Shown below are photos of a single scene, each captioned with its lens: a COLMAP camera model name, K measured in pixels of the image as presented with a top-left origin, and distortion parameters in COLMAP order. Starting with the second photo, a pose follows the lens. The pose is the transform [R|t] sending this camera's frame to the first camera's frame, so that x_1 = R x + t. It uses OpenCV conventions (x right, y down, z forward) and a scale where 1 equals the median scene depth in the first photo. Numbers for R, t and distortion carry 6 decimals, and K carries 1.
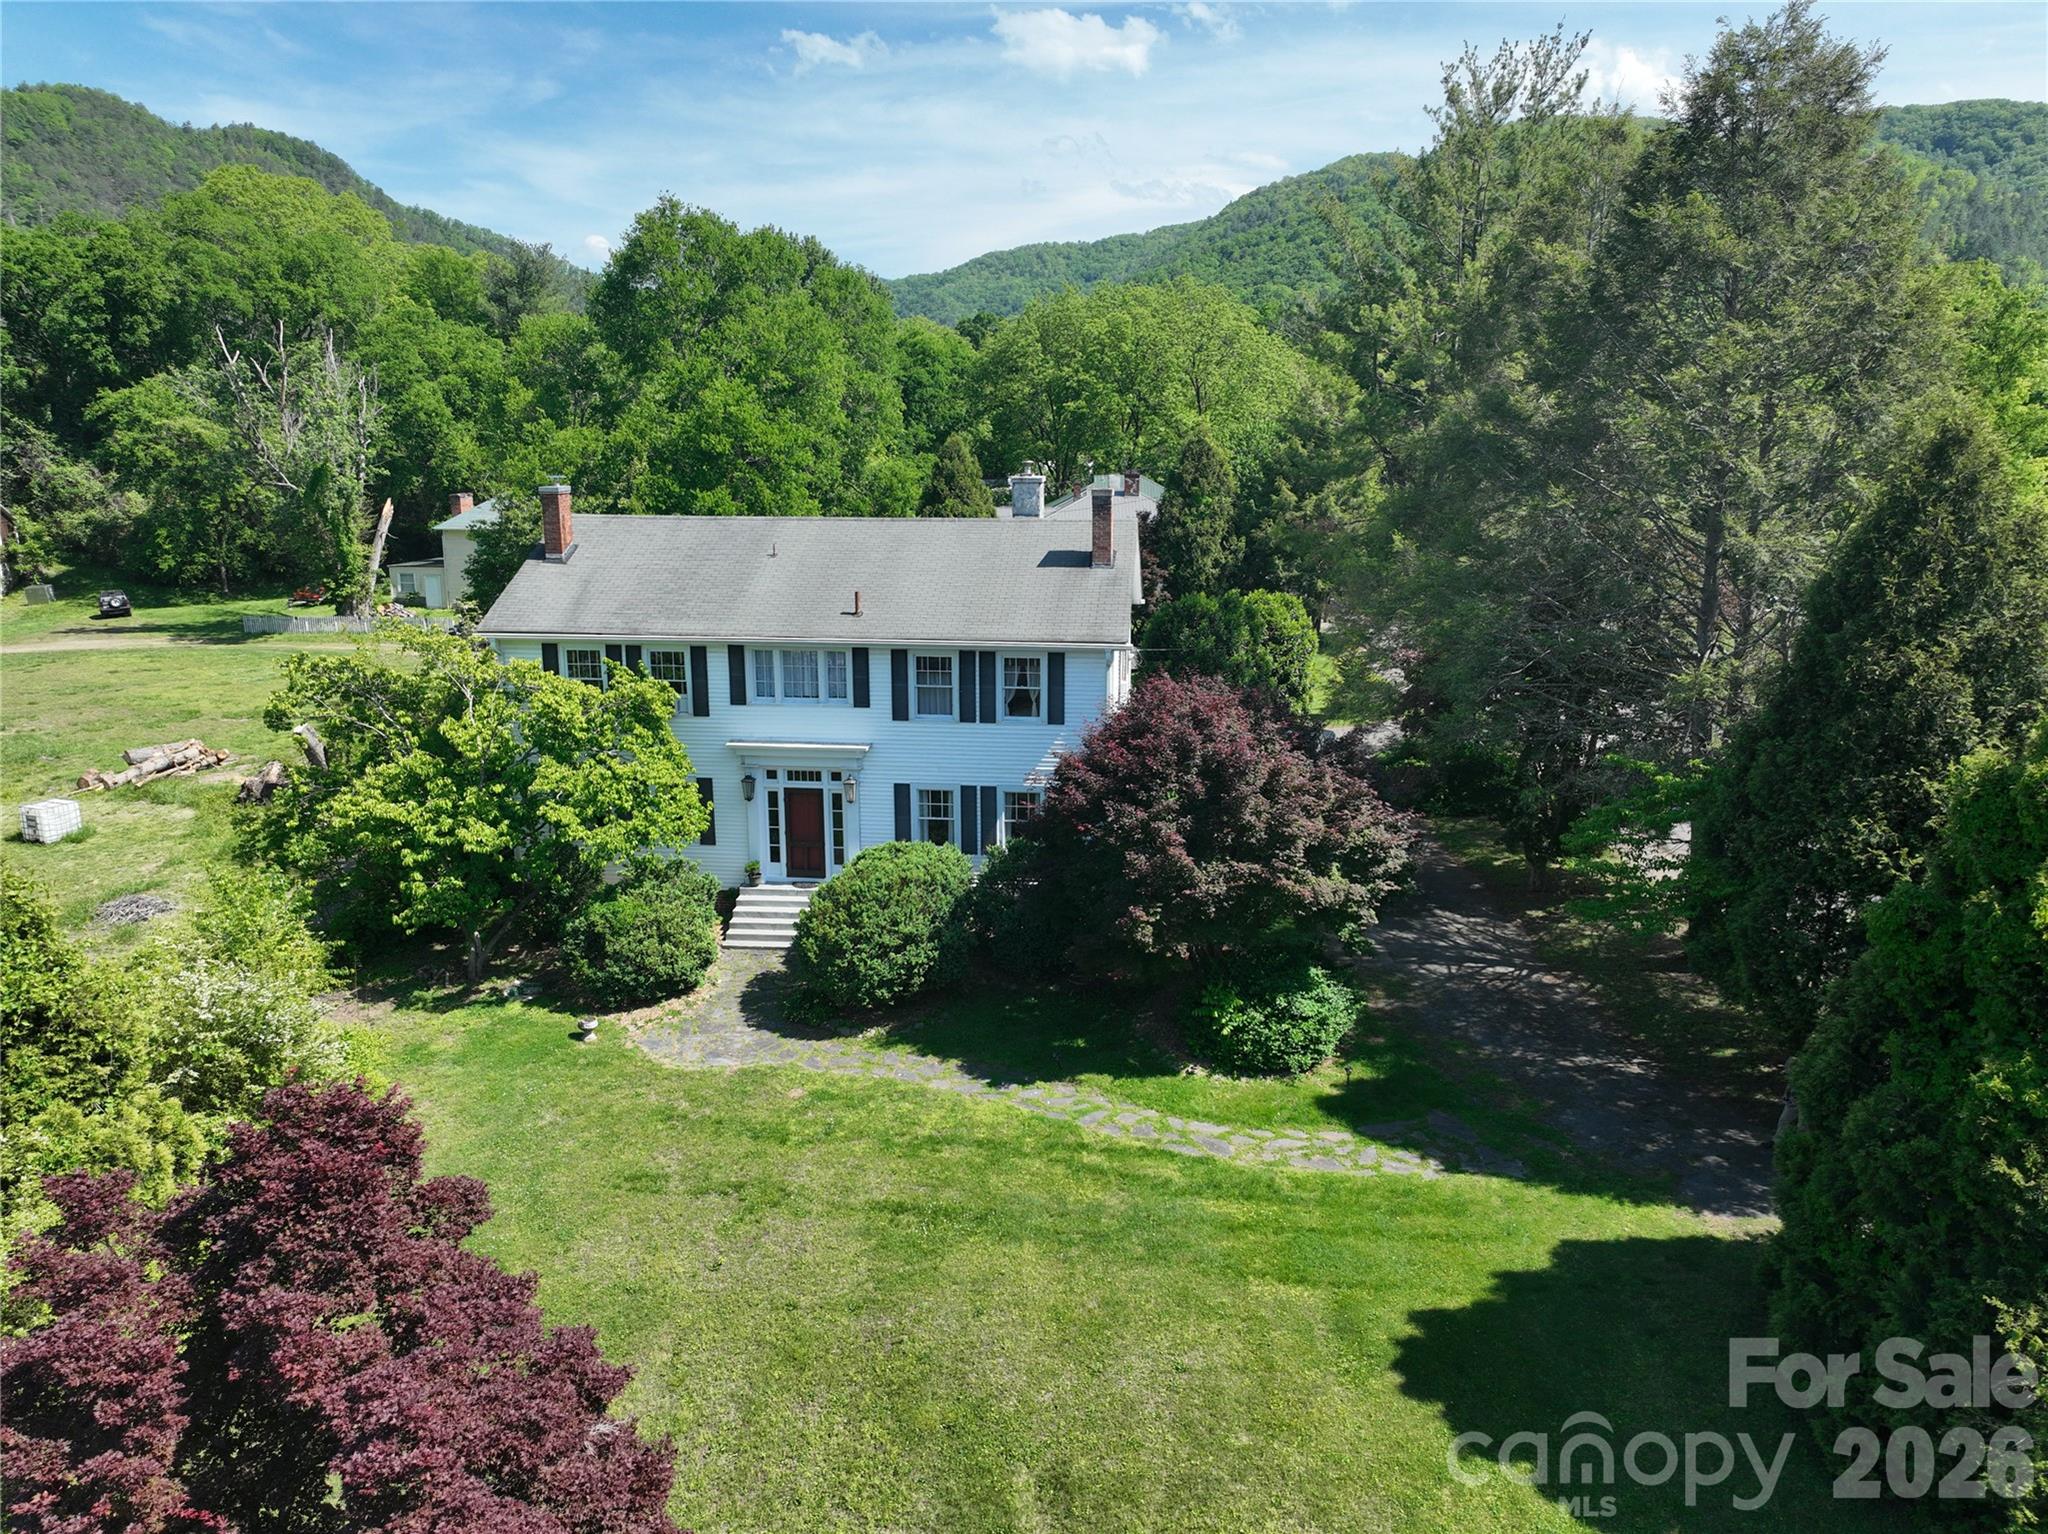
lens RADIAL K [[1386.9, 0, 1024.0], [0, 1386.9, 767.0], [0, 0, 1]] dist [0.009831, 0.006801]
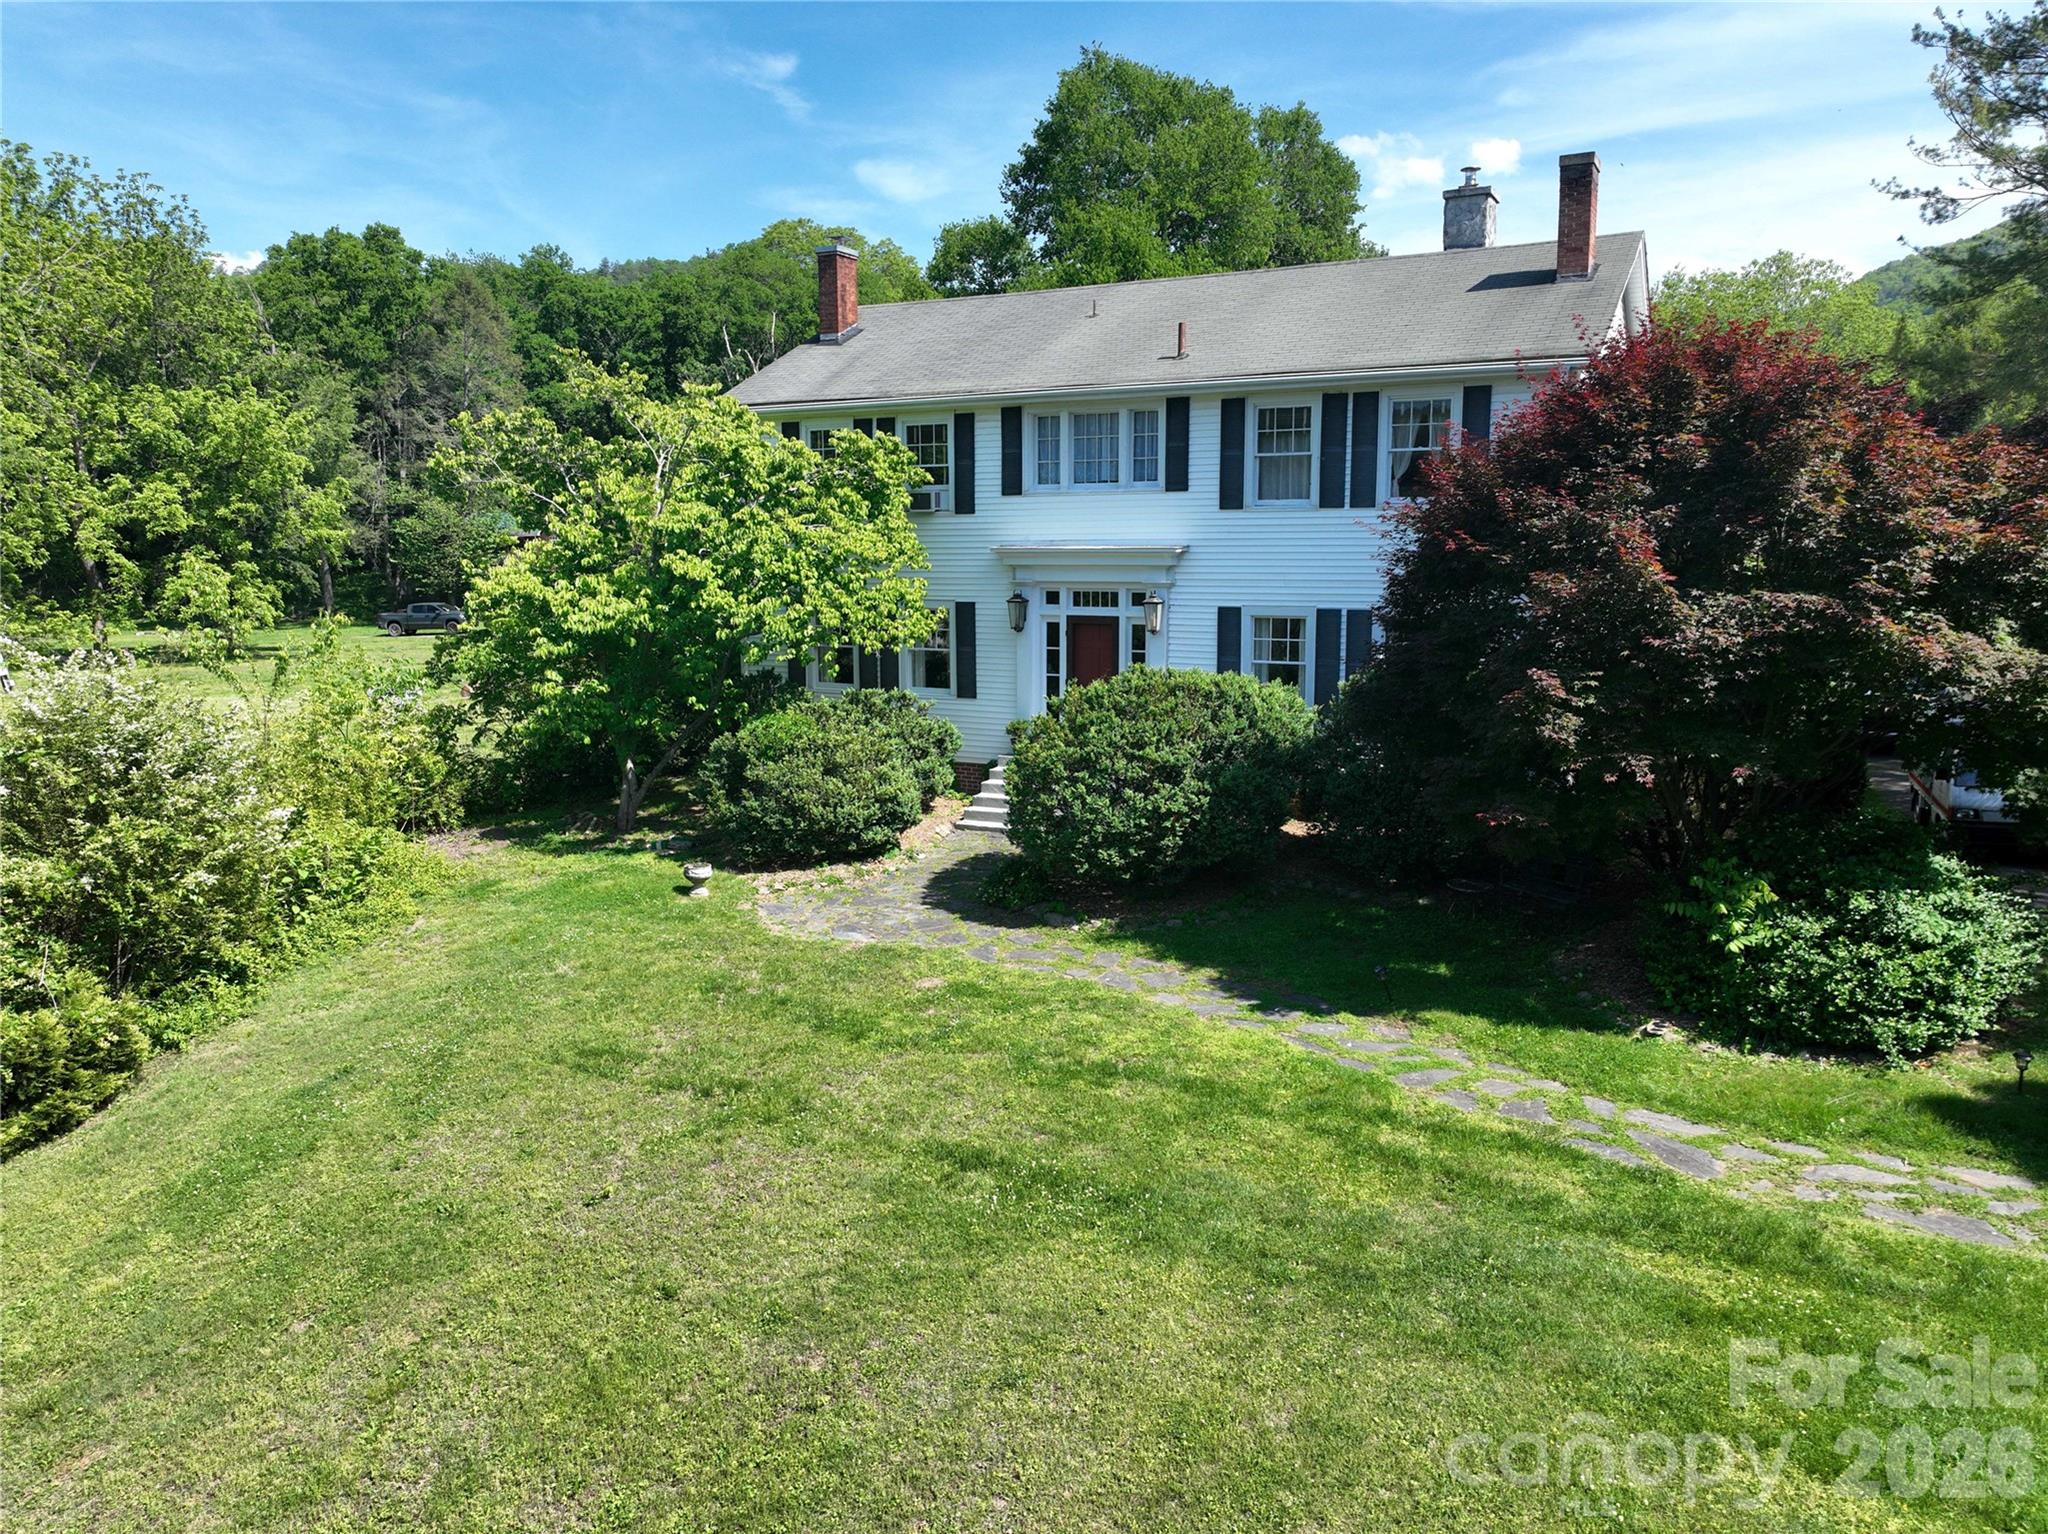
lens RADIAL K [[1431.4, 0, 1024.0], [0, 1431.4, 767.0], [0, 0, 1]] dist [0.004294, 0.002942]
pose [[0.934303, 0.054720, -0.352256, 0.085454], [-0.075609, 0.996085, -0.045807, 0.165000], [0.348370, 0.069431, 0.934782, 0.424537]]
